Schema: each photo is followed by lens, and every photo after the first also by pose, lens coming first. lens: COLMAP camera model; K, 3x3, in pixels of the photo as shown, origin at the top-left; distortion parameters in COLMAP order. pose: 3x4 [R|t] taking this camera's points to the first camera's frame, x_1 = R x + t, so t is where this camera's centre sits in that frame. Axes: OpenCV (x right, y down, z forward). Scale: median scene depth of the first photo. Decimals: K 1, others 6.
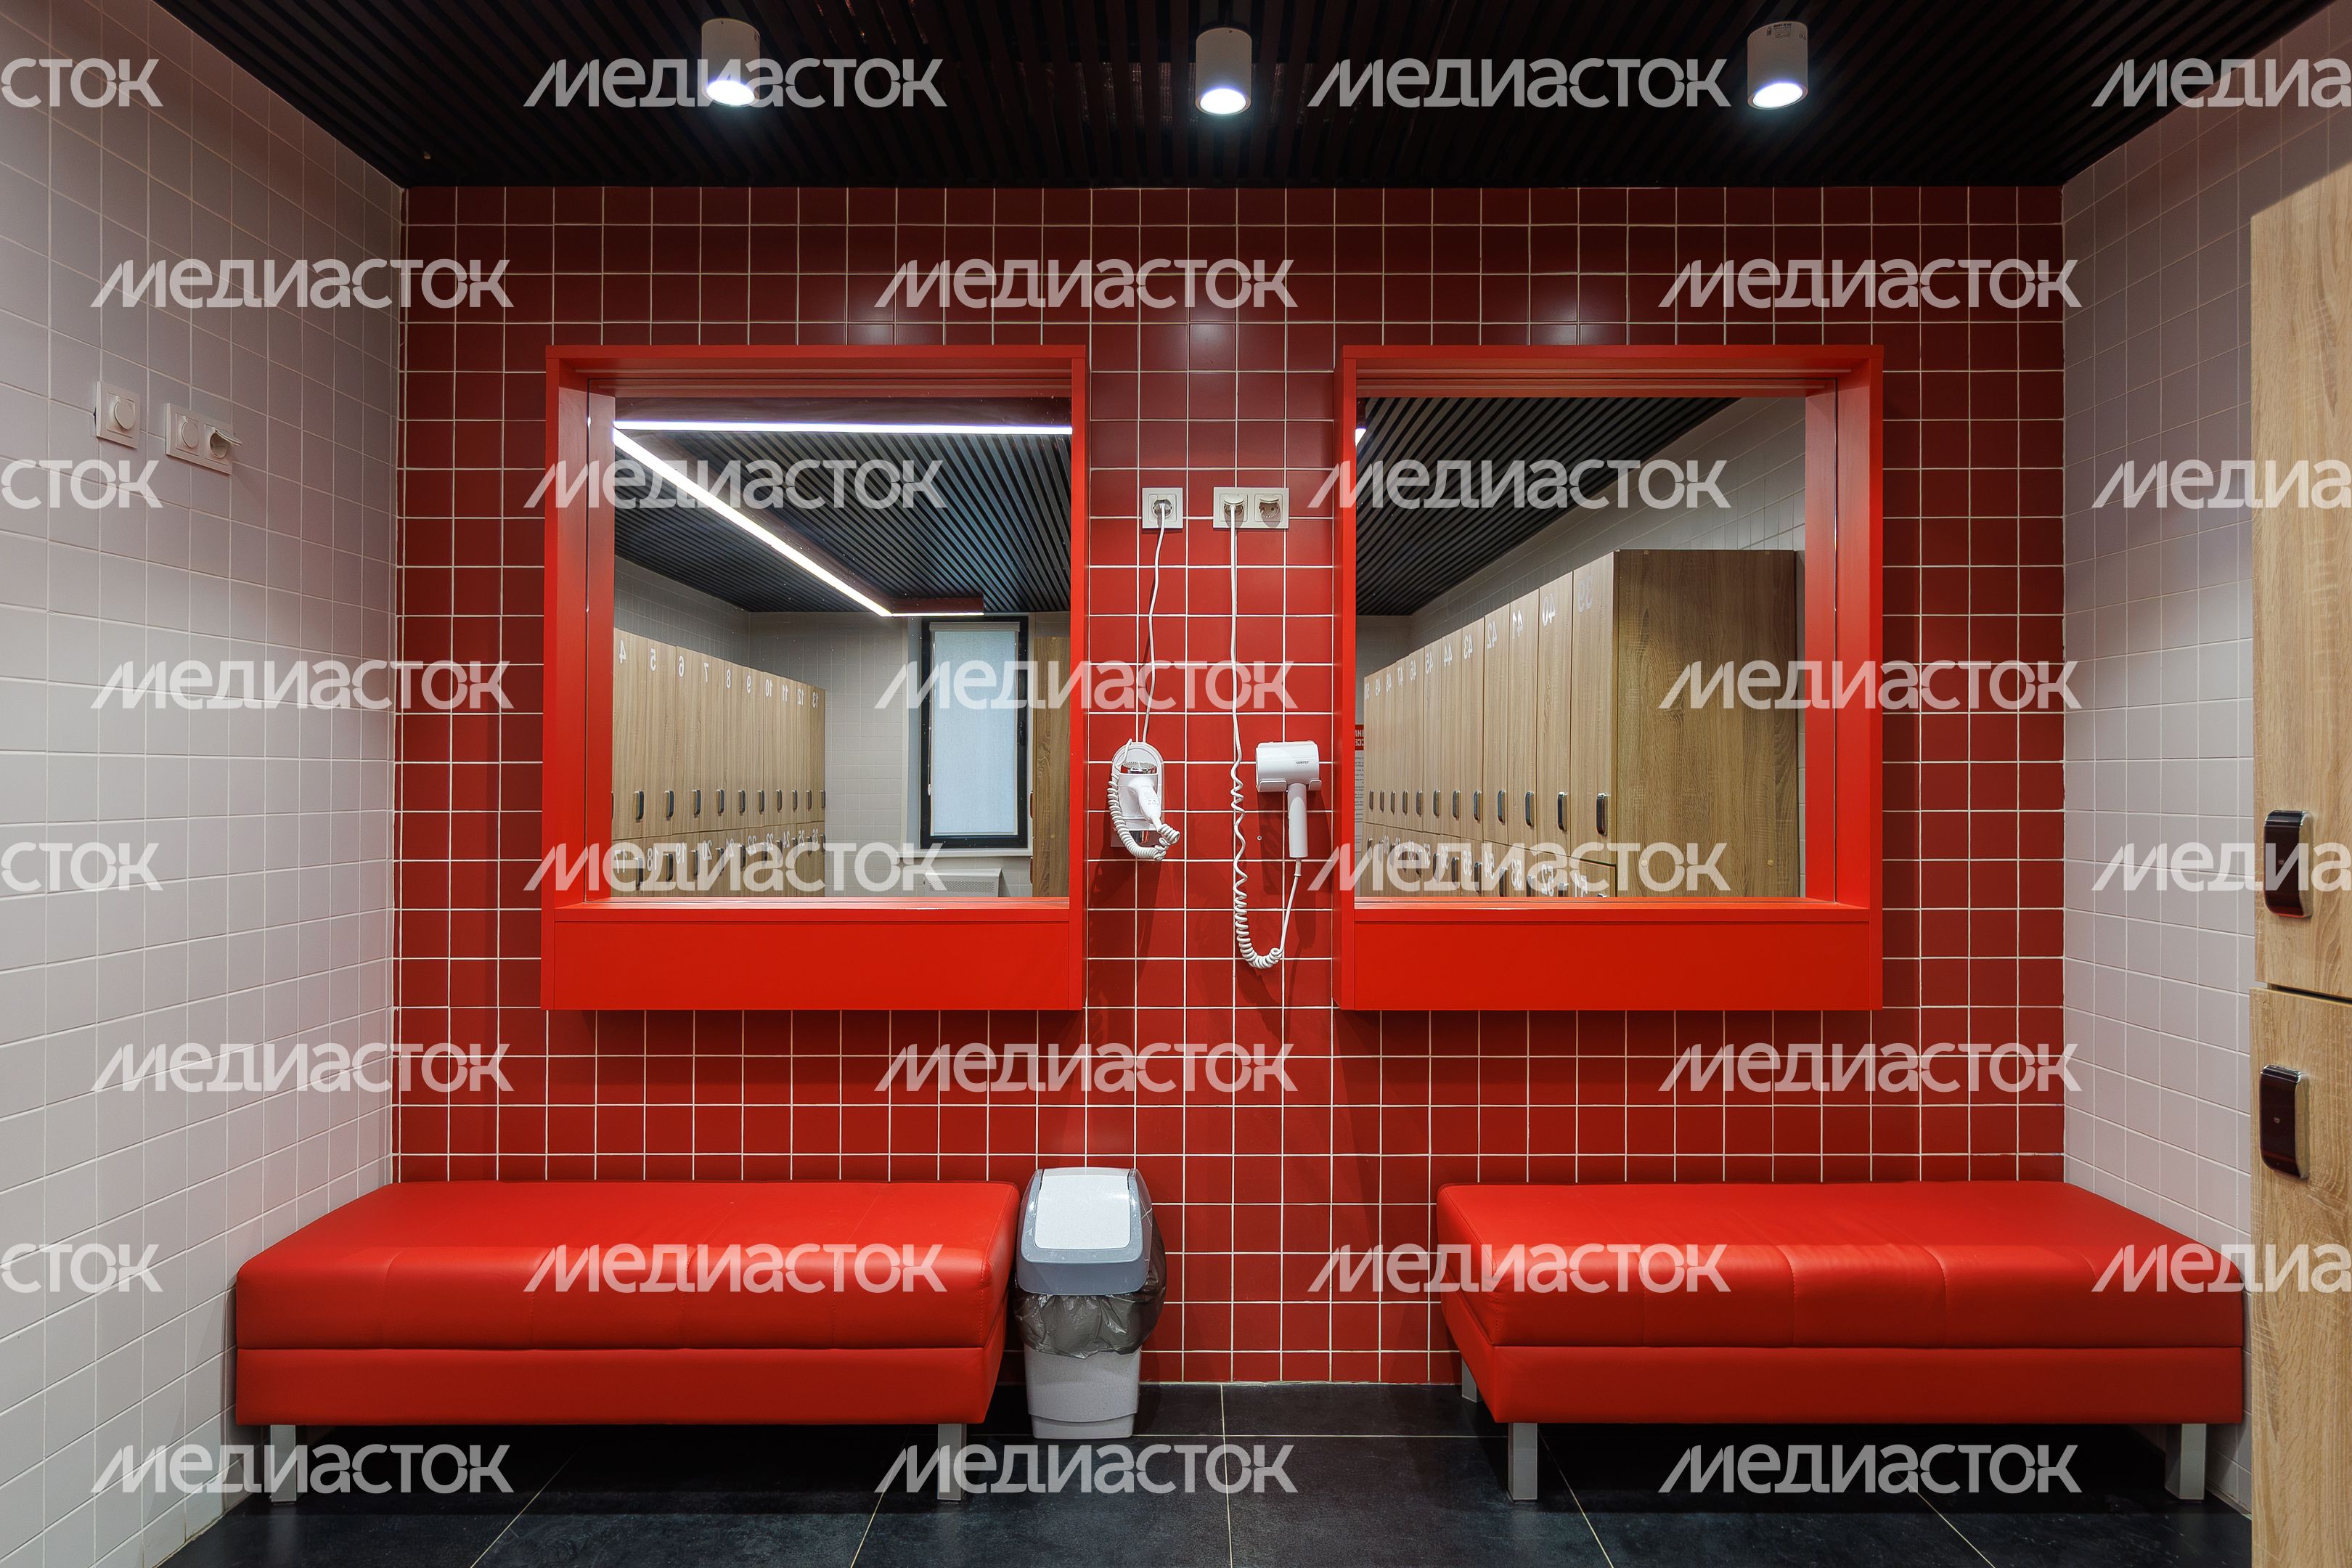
lens RADIAL K [[1277.5, 0, 1176.0], [0, 1277.5, 784.0], [0, 0, 1]] dist [0.001172, -0.001116]
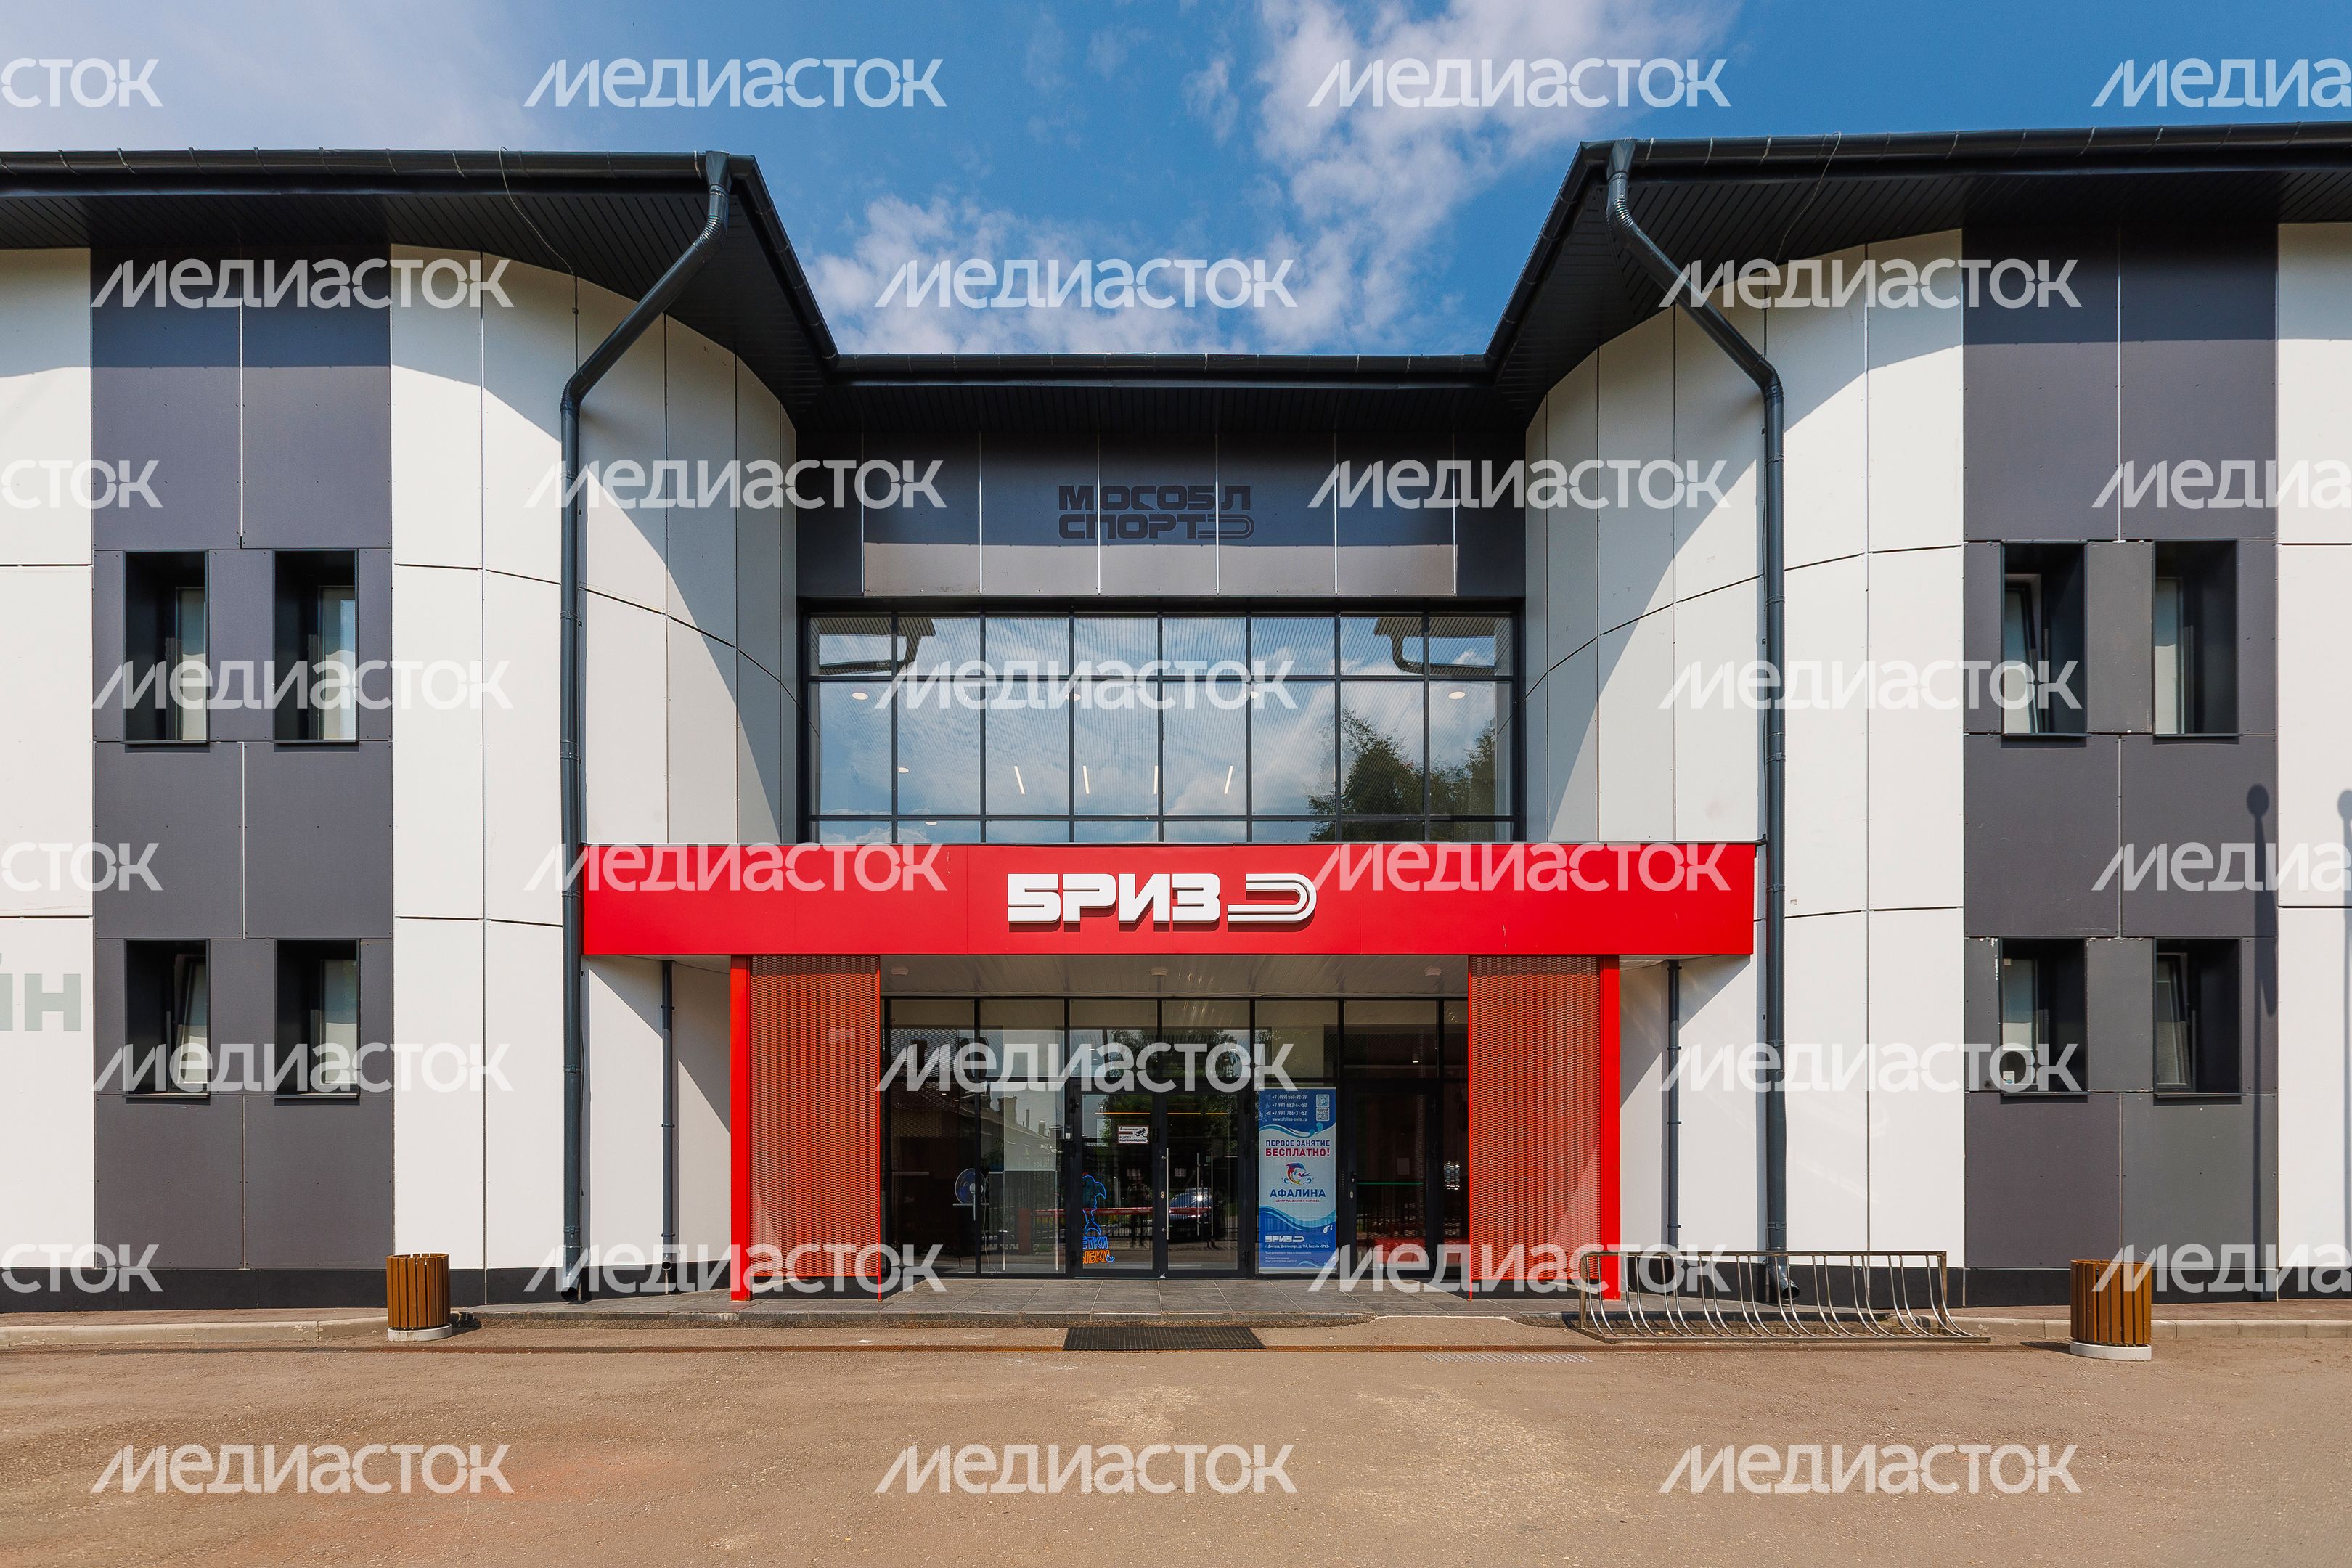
lens RADIAL K [[1278.3, 0, 1176.0], [0, 1278.3, 784.0], [0, 0, 1]] dist [-0.001016, 0.000959]
pose [[1.000000, -0.000105, -0.000044, 0.000045], [0.000105, 1.000000, -0.000254, -0.316740], [0.000044, 0.000254, 1.000000, -0.000028]]
